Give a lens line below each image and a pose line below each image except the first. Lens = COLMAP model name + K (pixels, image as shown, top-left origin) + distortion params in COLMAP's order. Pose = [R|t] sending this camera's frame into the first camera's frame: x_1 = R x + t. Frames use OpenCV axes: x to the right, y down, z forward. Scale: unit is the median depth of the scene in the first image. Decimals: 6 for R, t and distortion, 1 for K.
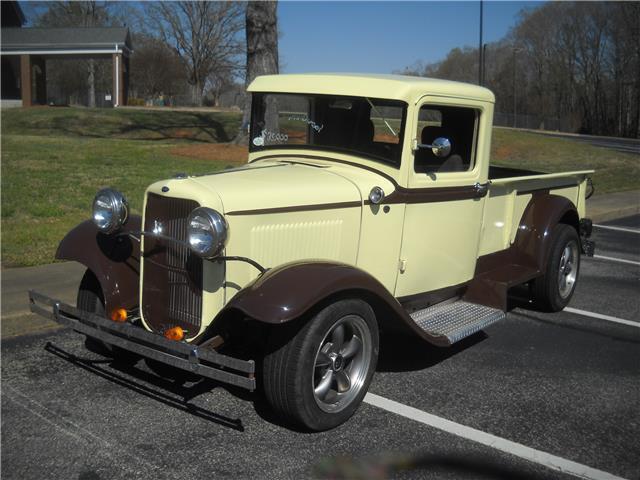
lens RADIAL K [[715.4, 0, 324.6], [0, 715.4, 243.6], [0, 0, 1]] dist [-0.158167, 0.000000]
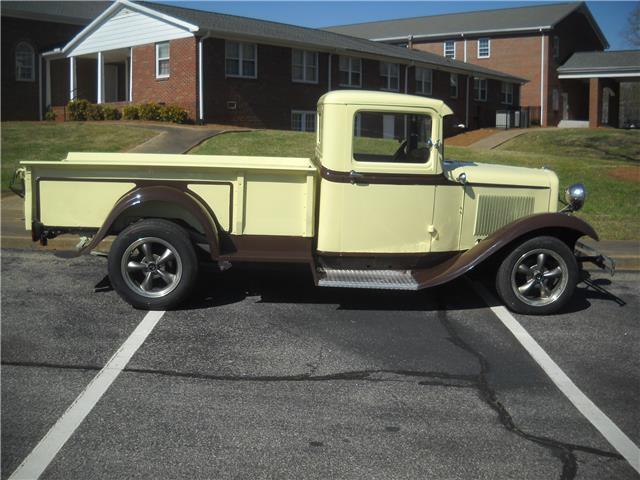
lens RADIAL K [[715.4, 0, 320.8], [0, 715.4, 245.1], [0, 0, 1]] dist [-0.158167, 0.000000]
pose [[0.653251, 0.108192, -0.749372, 0.947043], [-0.131304, 0.990929, 0.028605, 0.000907], [0.745669, 0.079709, 0.661532, 0.170706]]
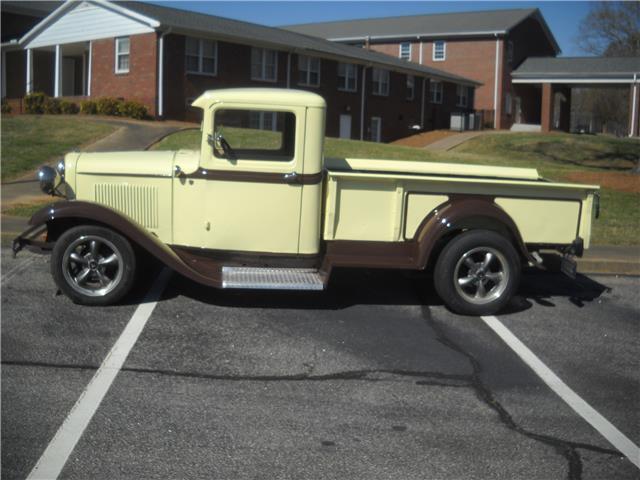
lens RADIAL K [[715.4, 0, 319.4], [0, 715.4, 240.0], [0, 0, 1]] dist [-0.158167, 0.000000]
pose [[0.701568, 0.114026, -0.703420, 0.912394], [-0.146870, 0.989059, 0.013844, 0.006518], [0.697303, 0.093599, 0.710639, 0.126910]]
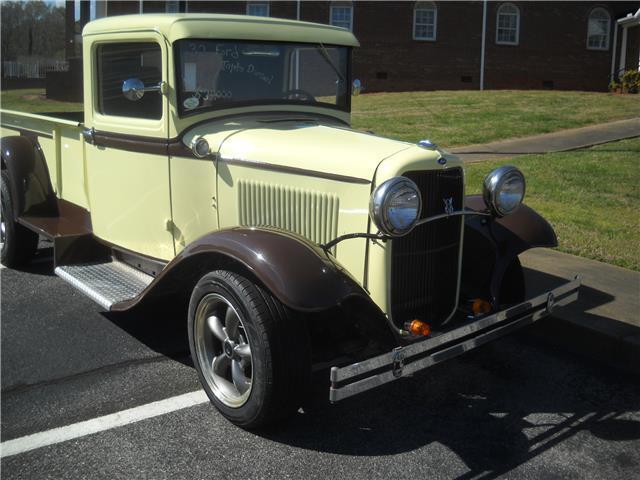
lens RADIAL K [[715.4, 0, 314.9], [0, 715.4, 240.0], [0, 0, 1]] dist [-0.158167, 0.000000]
pose [[-0.217212, 0.173629, -0.960558, 0.867825], [-0.198746, 0.955573, 0.217670, -0.168951], [0.955677, 0.238188, -0.173054, 1.217830]]
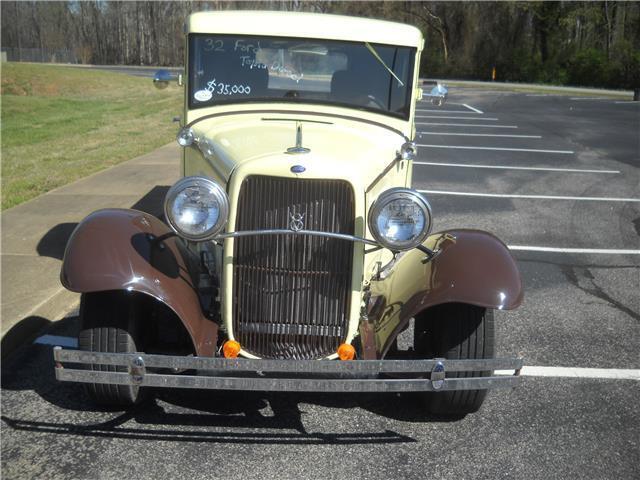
lens RADIAL K [[715.4, 0, 315.2], [0, 715.4, 237.9], [0, 0, 1]] dist [-0.158167, 0.000000]
pose [[0.779114, -0.158424, 0.606534, -0.413815], [0.104011, 0.986798, 0.124143, -0.058994], [-0.618194, -0.033635, 0.785306, 0.243418]]
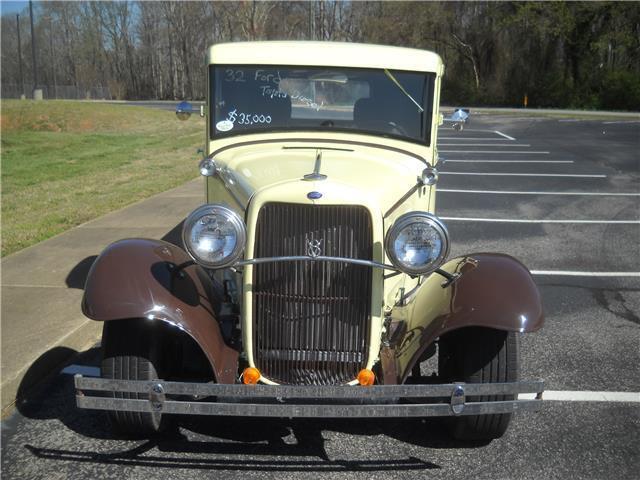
lens RADIAL K [[715.4, 0, 317.5], [0, 715.4, 241.6], [0, 0, 1]] dist [-0.158167, 0.000000]
pose [[0.803652, -0.149929, 0.575903, -0.405922], [0.126034, 0.988671, 0.081513, -0.054619], [-0.581600, 0.007075, 0.813444, 0.235518]]
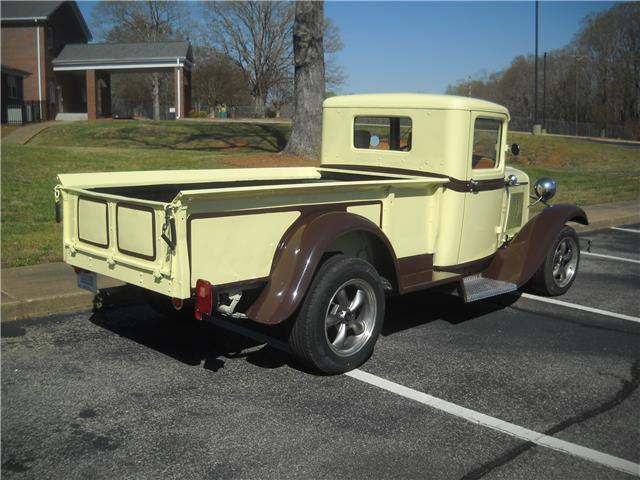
lens RADIAL K [[715.4, 0, 324.8], [0, 715.4, 246.1], [0, 0, 1]] dist [-0.158167, 0.000000]
pose [[0.995920, -0.000464, -0.090236, 0.103594], [-0.000484, 0.999945, -0.010484, 0.022044], [0.090235, 0.010485, 0.995865, -0.118826]]
